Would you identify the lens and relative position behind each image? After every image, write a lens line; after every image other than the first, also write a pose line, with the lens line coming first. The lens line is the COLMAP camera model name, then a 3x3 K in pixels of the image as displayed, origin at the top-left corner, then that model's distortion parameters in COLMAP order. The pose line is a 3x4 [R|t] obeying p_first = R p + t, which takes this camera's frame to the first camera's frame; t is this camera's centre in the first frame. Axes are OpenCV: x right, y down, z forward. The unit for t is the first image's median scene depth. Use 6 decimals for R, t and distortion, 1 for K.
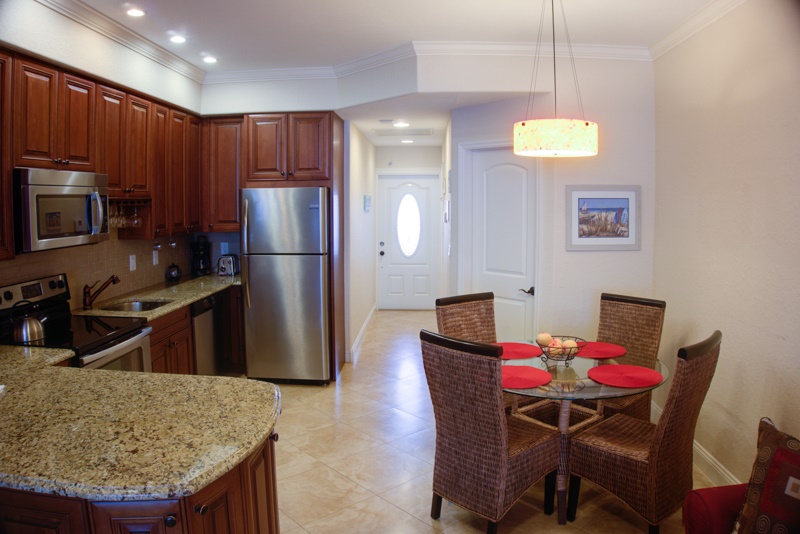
lens RADIAL K [[598.9, 0, 400.0], [0, 598.9, 267.0], [0, 0, 1]] dist [-0.244511, -0.000109]
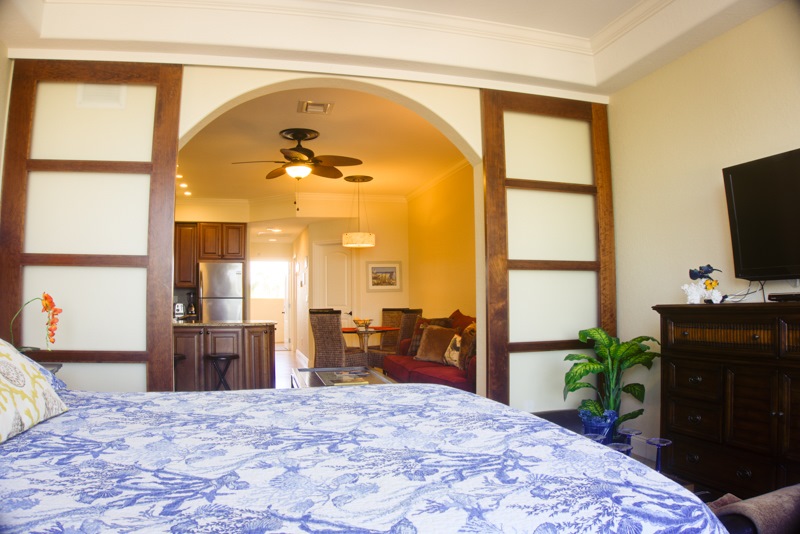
lens RADIAL K [[586.8, 0, 400.0], [0, 586.8, 267.0], [0, 0, 1]] dist [-0.239166, 0.303885]
pose [[0.953708, 0.014316, 0.300394, -0.243739], [0.035620, 0.986458, -0.160101, 0.229829], [-0.298618, 0.163390, 0.940282, -1.059907]]
